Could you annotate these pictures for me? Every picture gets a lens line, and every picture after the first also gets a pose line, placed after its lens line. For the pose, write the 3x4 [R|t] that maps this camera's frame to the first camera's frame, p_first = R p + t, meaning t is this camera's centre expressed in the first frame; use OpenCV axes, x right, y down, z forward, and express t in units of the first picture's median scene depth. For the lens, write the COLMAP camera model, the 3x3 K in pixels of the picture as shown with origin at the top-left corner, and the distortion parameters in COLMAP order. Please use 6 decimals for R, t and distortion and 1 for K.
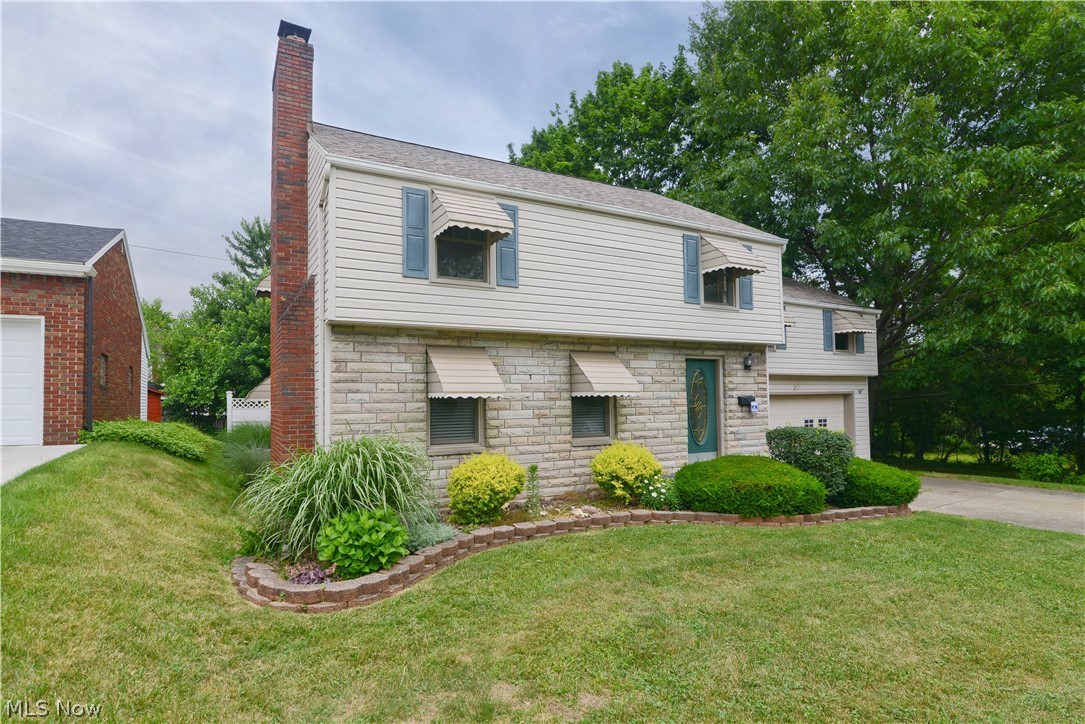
lens RADIAL K [[506.4, 0, 542.5], [0, 506.4, 362.0], [0, 0, 1]] dist [0.040114, -0.000048]
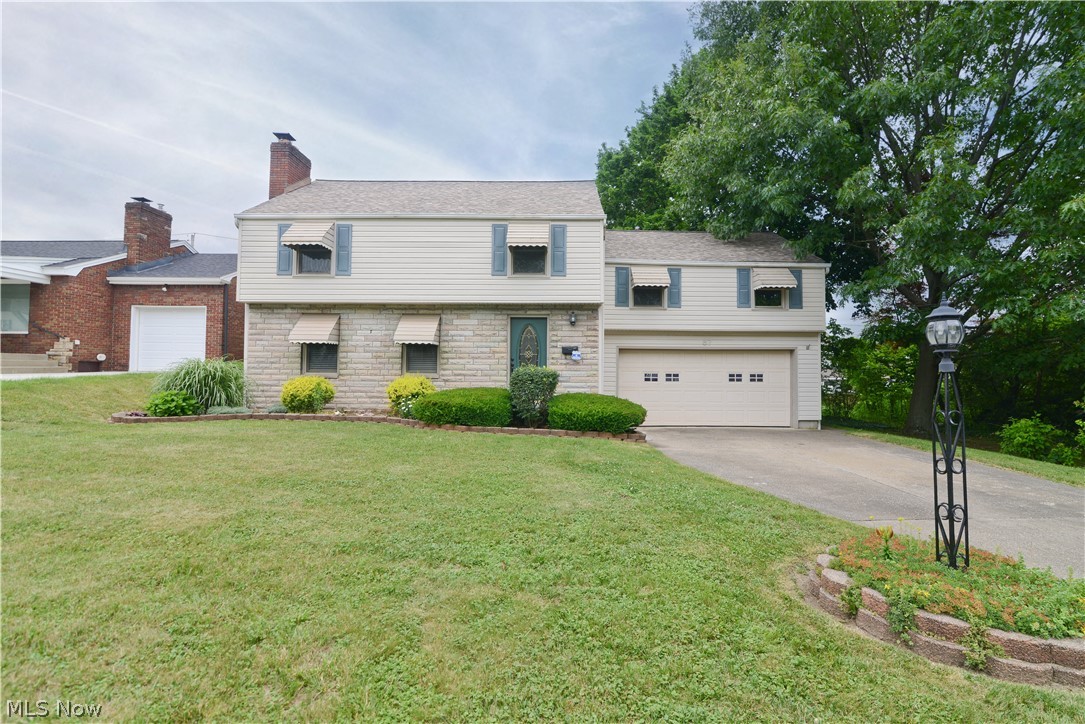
lens RADIAL K [[509.1, 0, 559.2], [0, 509.1, 356.2], [0, 0, 1]] dist [-0.020377, -0.000712]
pose [[0.907954, 0.001420, -0.419067, 1.011713], [0.017268, 0.999018, 0.040798, 0.044775], [0.418713, -0.044279, 0.907038, -0.150185]]
